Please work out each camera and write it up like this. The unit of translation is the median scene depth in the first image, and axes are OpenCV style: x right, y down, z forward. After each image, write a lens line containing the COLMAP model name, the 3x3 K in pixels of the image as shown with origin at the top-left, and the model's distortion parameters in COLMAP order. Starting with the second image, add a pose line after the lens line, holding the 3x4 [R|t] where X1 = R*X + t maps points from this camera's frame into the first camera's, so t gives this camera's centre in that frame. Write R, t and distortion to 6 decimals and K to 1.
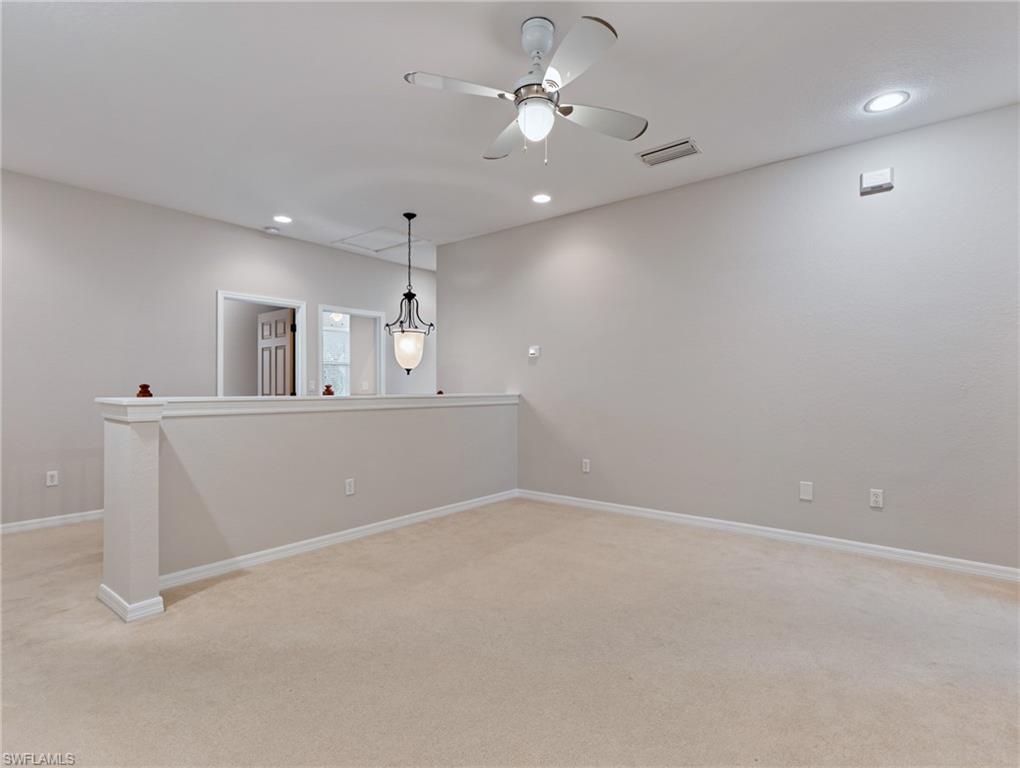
lens RADIAL K [[519.5, 0, 510.9], [0, 519.5, 388.9], [0, 0, 1]] dist [0.008396, -0.002213]
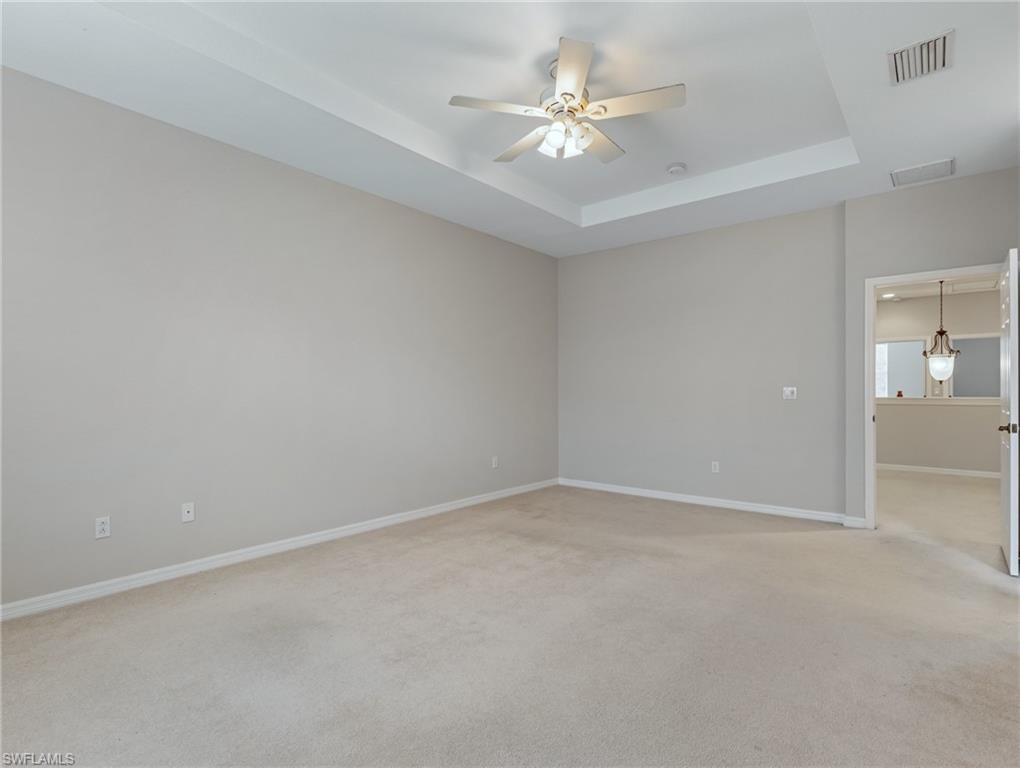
lens RADIAL K [[519.5, 0, 510.4], [0, 519.5, 386.9], [0, 0, 1]] dist [0.008396, -0.002213]
pose [[-0.014861, -0.007806, -0.999859, 1.354184], [-0.006969, 0.999946, -0.007703, 0.000753], [0.999865, 0.006854, -0.014915, -0.238540]]
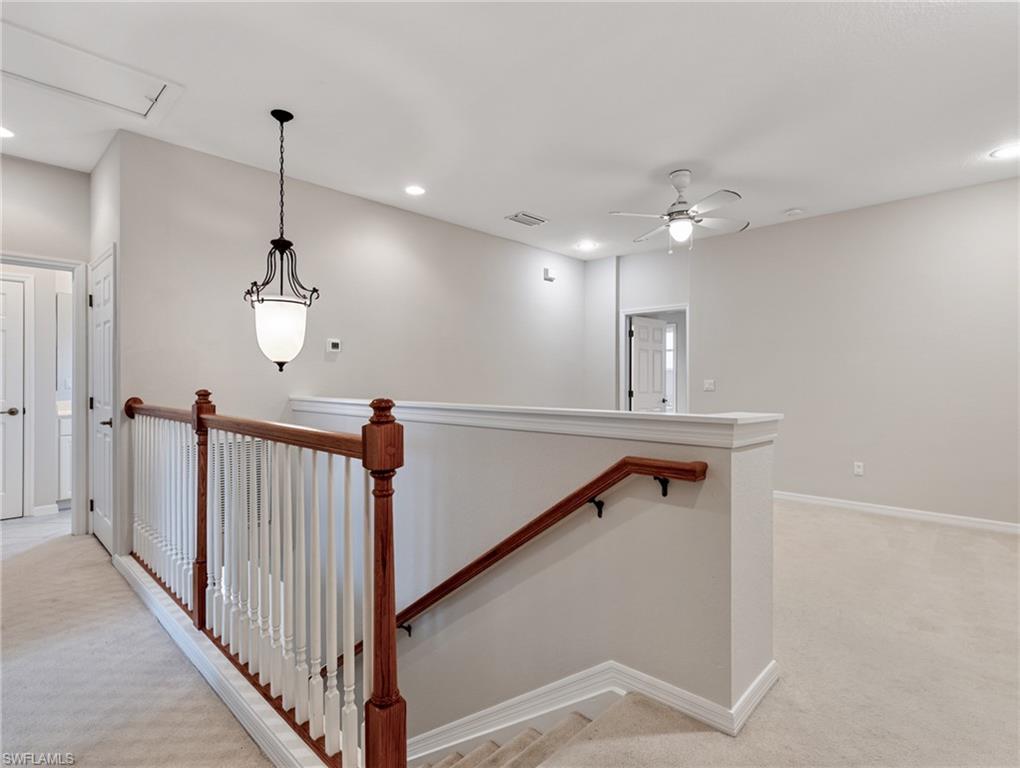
lens RADIAL K [[519.5, 0, 512.9], [0, 519.5, 387.7], [0, 0, 1]] dist [0.008396, -0.002213]
pose [[0.881697, 0.000924, -0.471815, 0.345888], [-0.001775, 0.999998, -0.001358, -0.006889], [0.471812, 0.002035, 0.881697, 0.581823]]
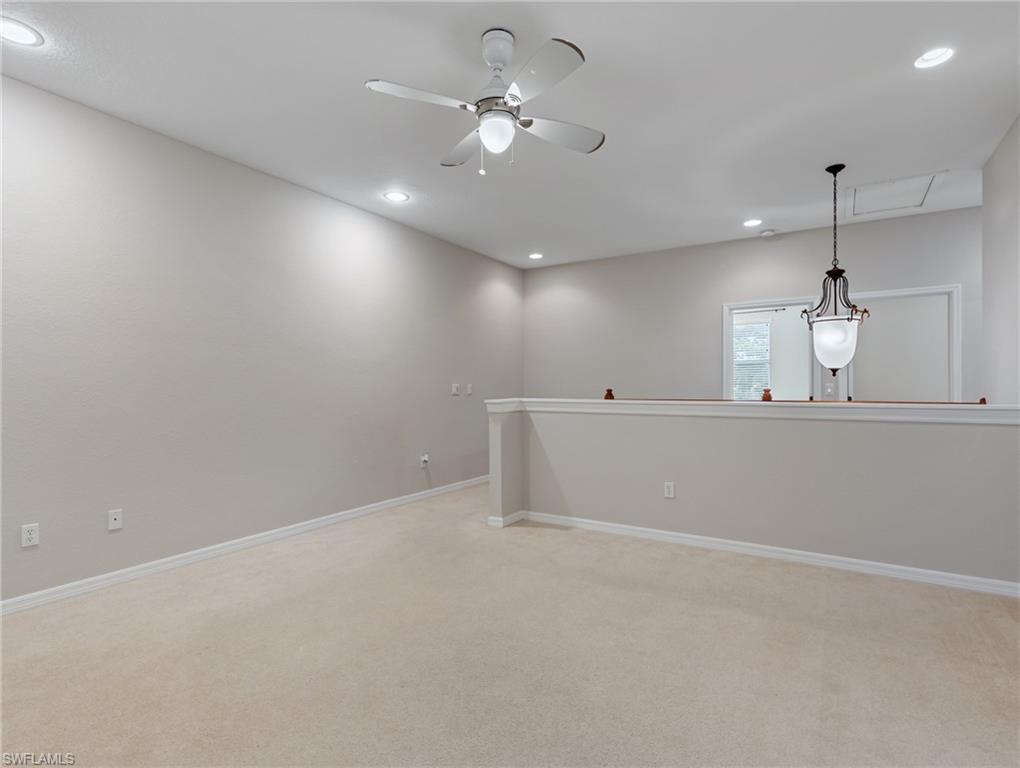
lens RADIAL K [[519.5, 0, 511.4], [0, 519.5, 384.0], [0, 0, 1]] dist [0.008396, -0.002213]
pose [[0.116009, -0.006690, -0.993226, 0.513598], [-0.002177, 0.999973, -0.006990, -0.009243], [0.993246, 0.002973, 0.115992, 0.438066]]
